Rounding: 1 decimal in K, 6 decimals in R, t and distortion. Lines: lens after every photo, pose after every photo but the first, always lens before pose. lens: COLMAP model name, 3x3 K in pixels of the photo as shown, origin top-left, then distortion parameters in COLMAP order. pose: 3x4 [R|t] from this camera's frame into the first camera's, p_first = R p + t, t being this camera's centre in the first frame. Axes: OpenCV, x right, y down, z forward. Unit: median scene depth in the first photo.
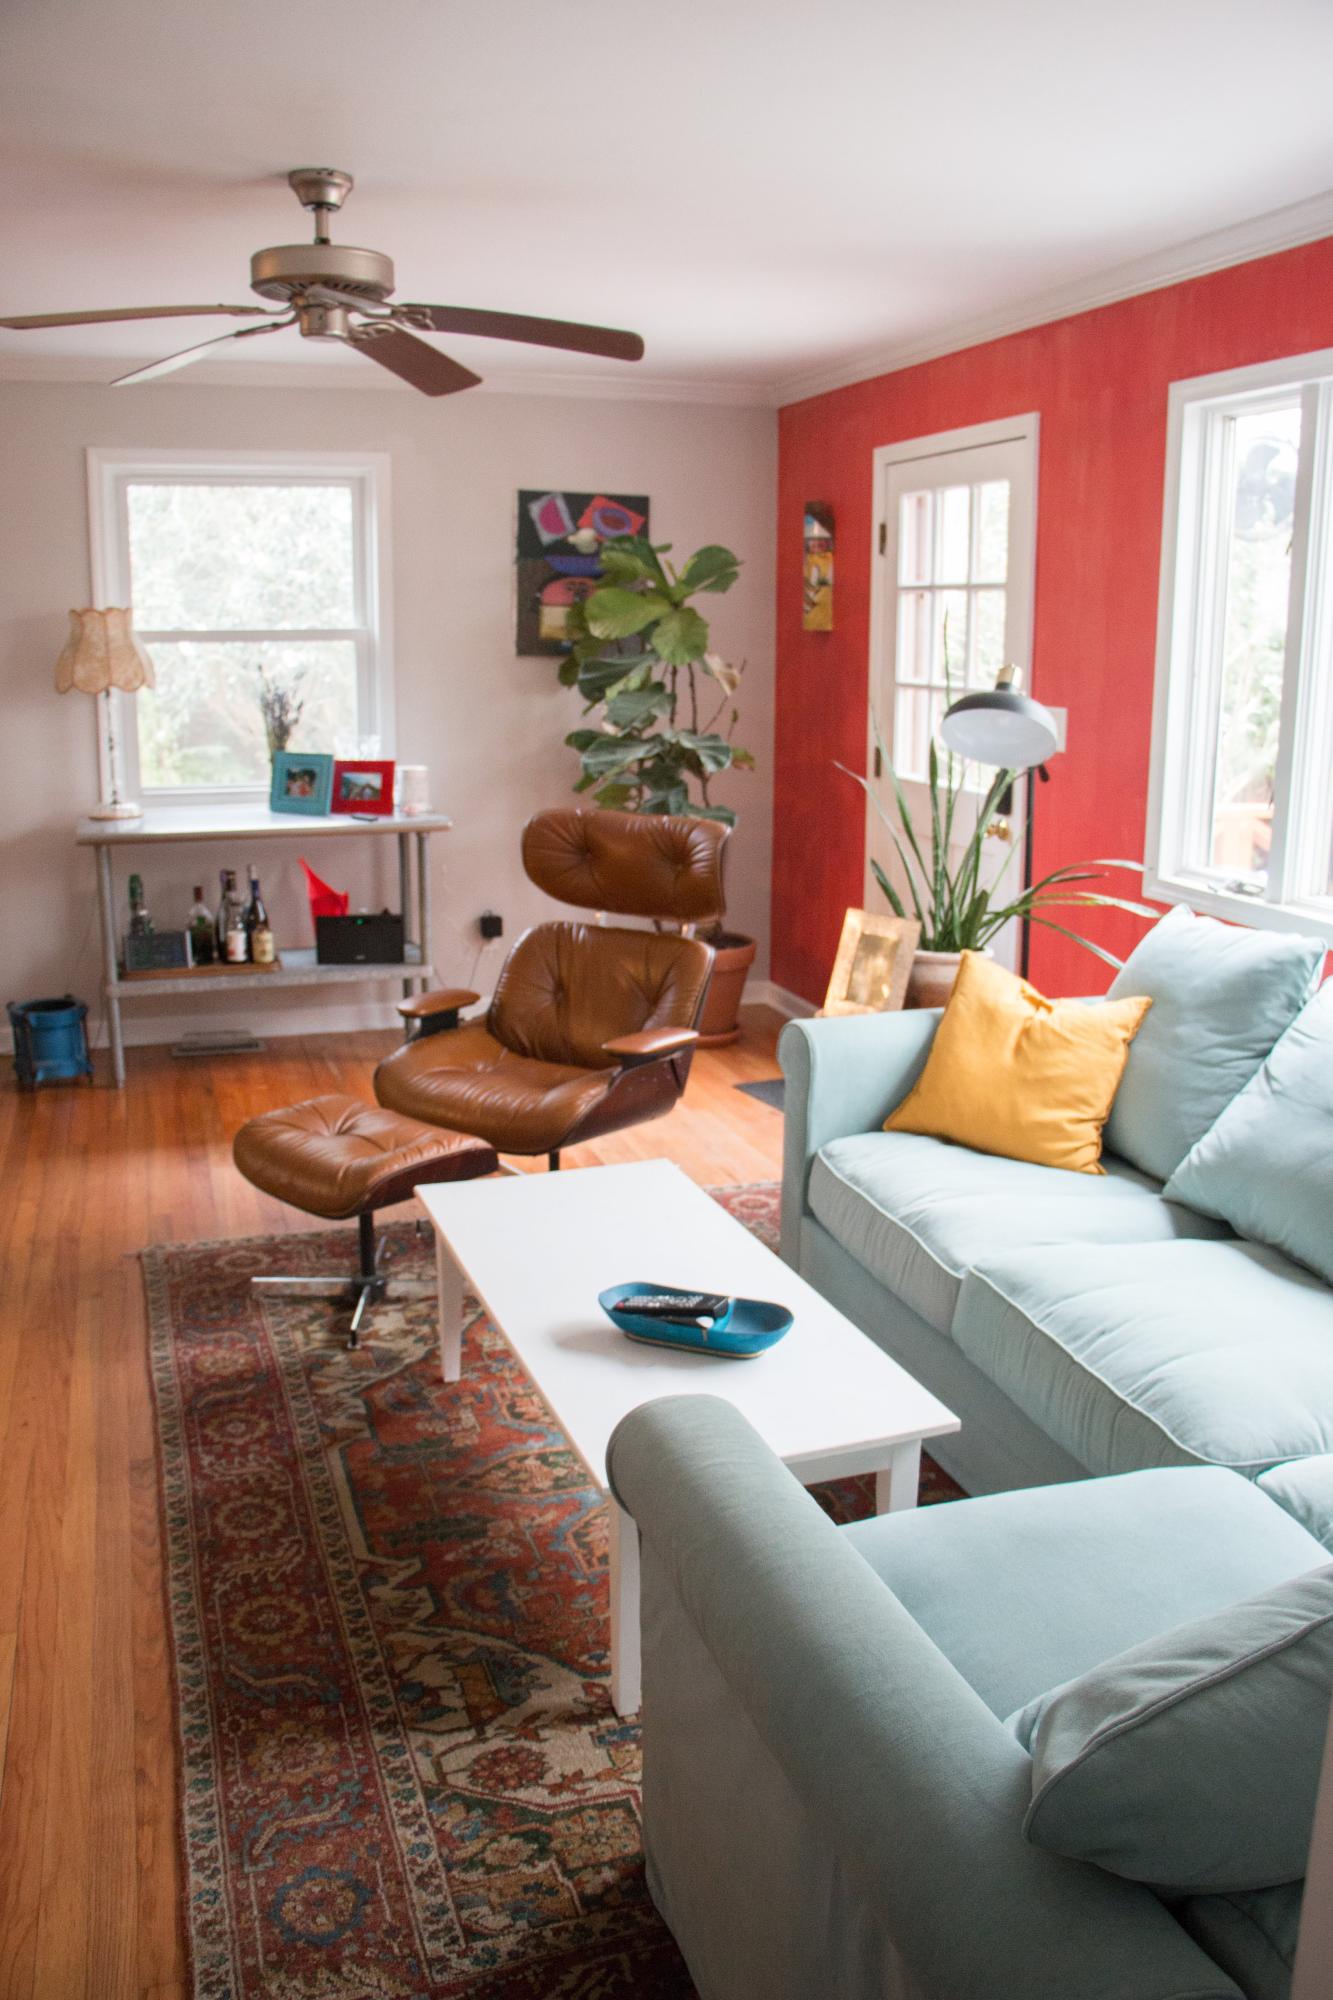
lens RADIAL K [[1688.6, 0, 658.5], [0, 1688.6, 994.3], [0, 0, 1]] dist [-0.013356, -0.000193]
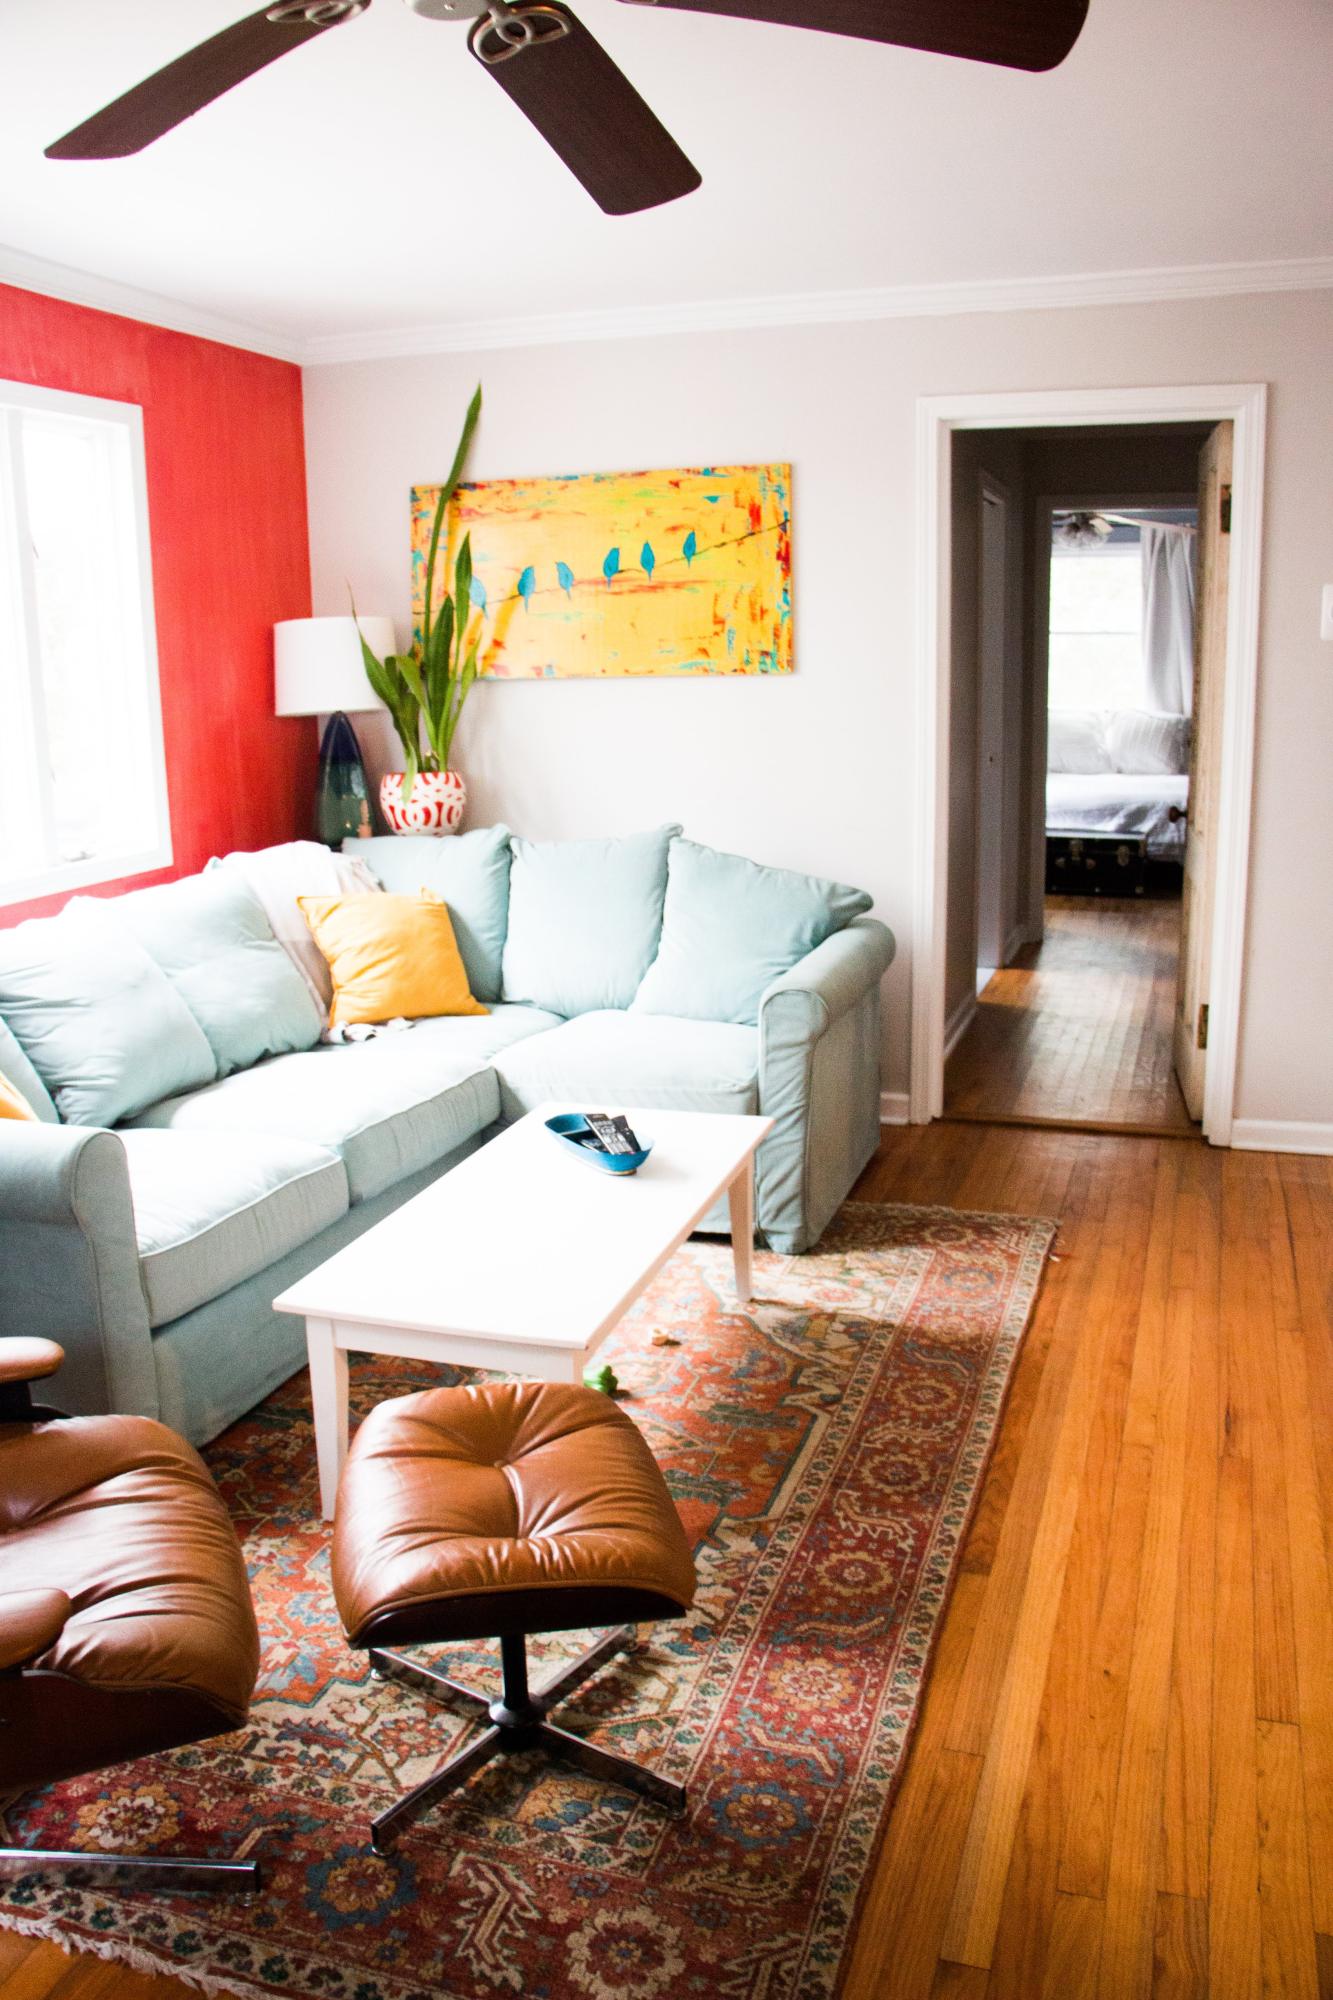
lens RADIAL K [[1688.6, 0, 660.6], [0, 1688.6, 1000.5], [0, 0, 1]] dist [-0.013356, -0.000193]
pose [[-0.810895, -0.102414, 0.576161, -0.711654], [0.140651, 0.921596, 0.361770, -0.348833], [-0.568038, 0.374395, -0.732913, 1.793337]]
